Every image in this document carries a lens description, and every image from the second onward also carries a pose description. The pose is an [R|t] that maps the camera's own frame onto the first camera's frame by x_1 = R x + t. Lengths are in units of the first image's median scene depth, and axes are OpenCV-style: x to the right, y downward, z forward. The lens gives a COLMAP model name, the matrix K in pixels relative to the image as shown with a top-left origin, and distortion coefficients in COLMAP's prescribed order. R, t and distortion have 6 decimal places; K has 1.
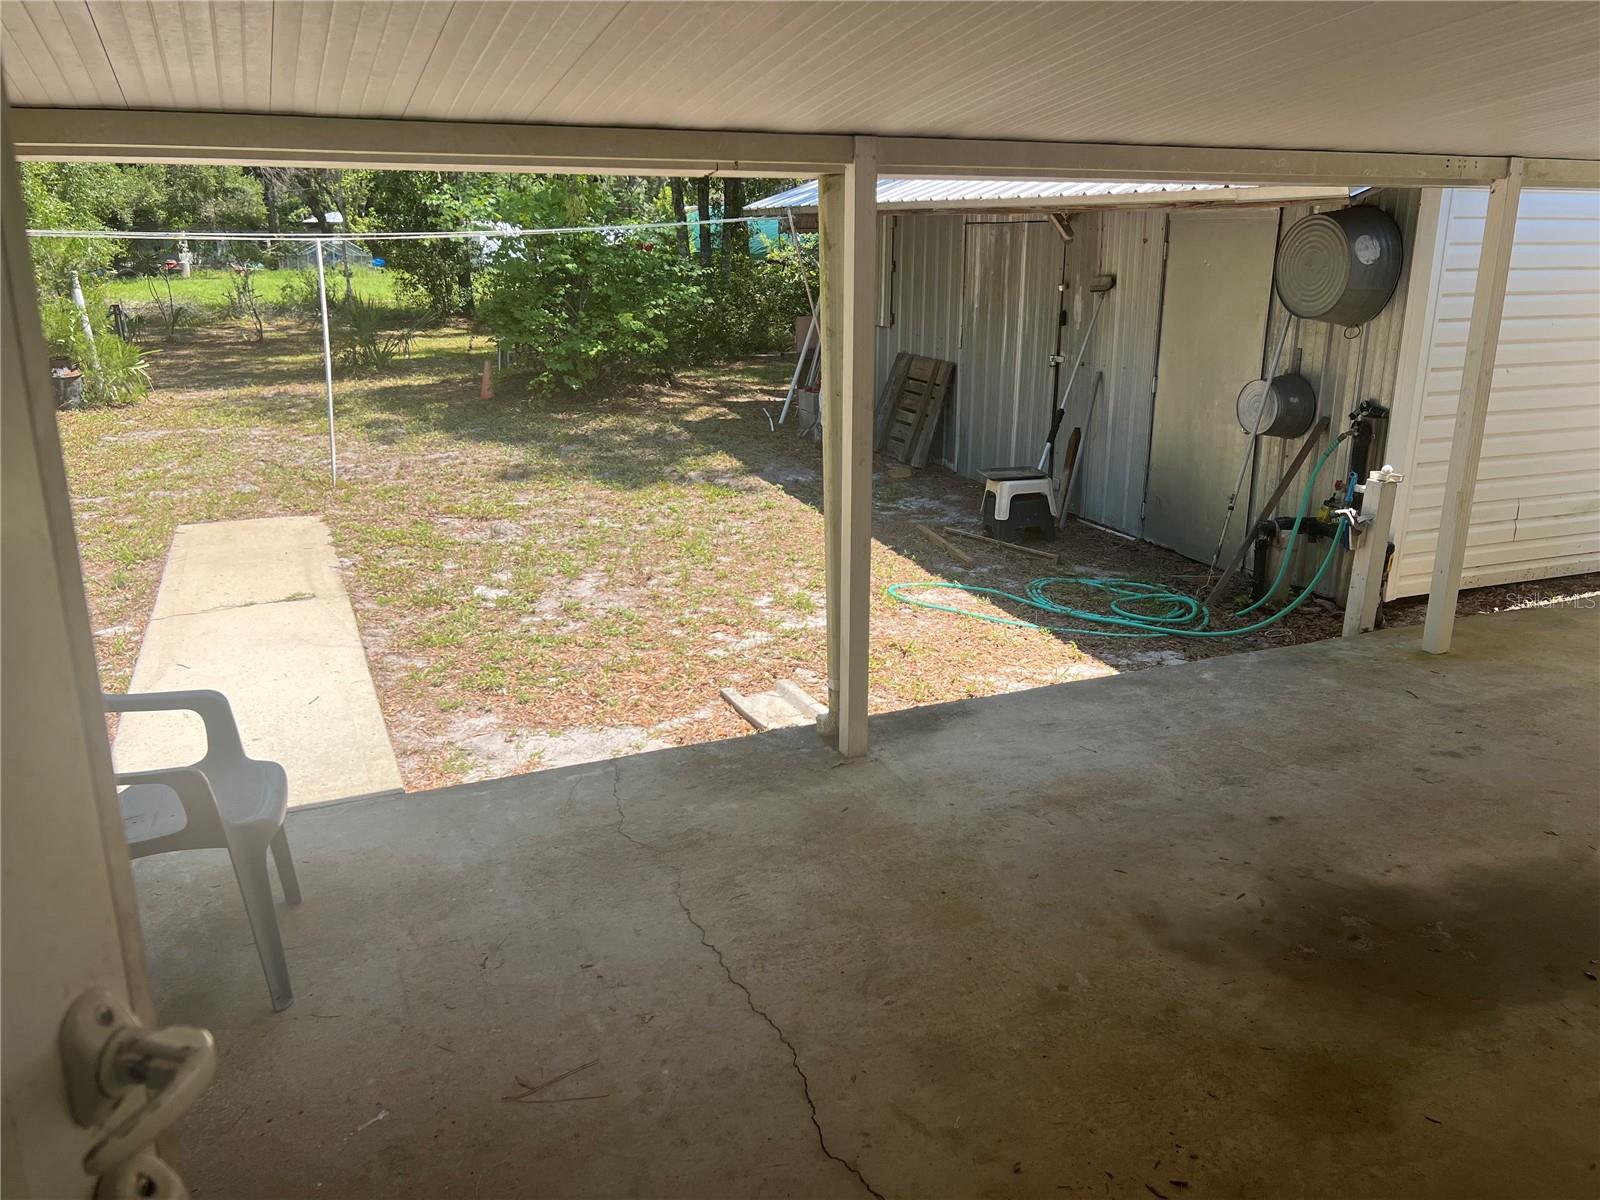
lens RADIAL K [[1226.3, 0, 800.0], [0, 1226.3, 600.0], [0, 0, 1]] dist [0.076535, -0.079957]
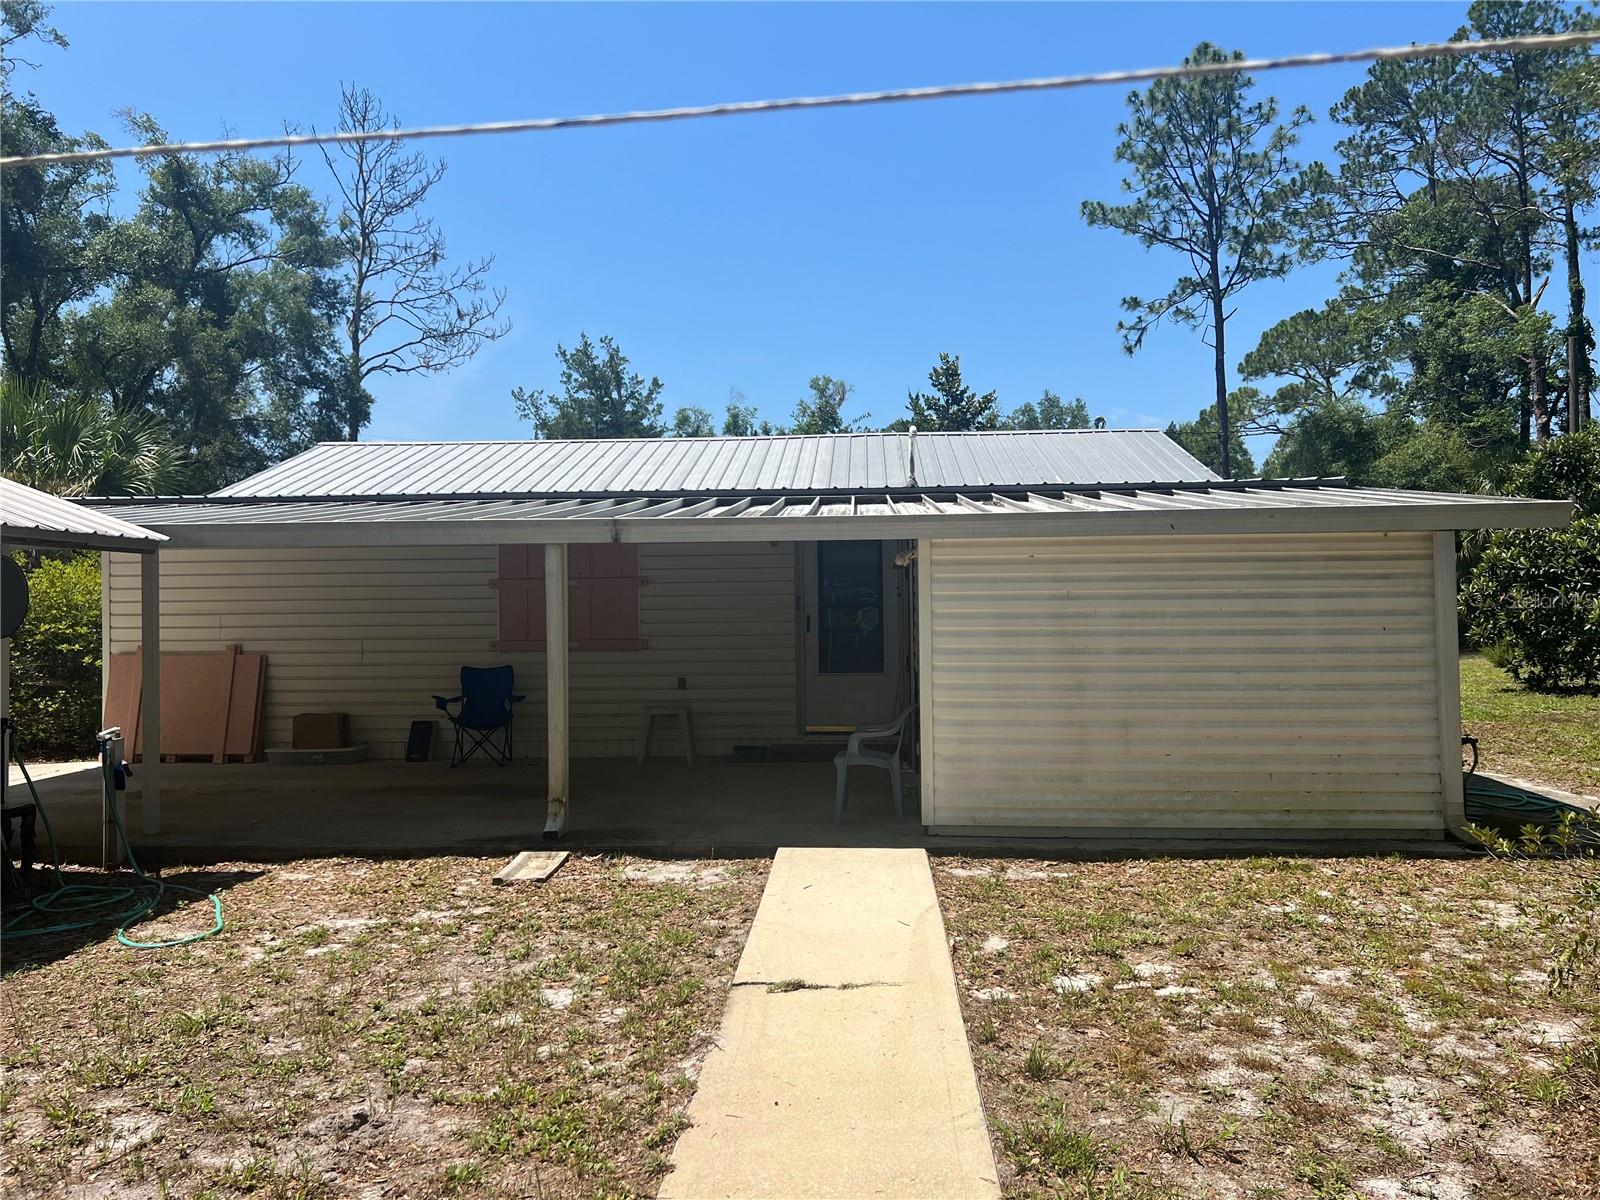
lens RADIAL K [[1226.3, 0, 800.0], [0, 1226.3, 600.0], [0, 0, 1]] dist [0.076535, -0.079957]
pose [[-0.896846, 0.019046, 0.441933, -0.751746], [0.129820, 0.966411, 0.221803, -0.405417], [-0.422864, 0.256295, -0.869194, 1.593941]]
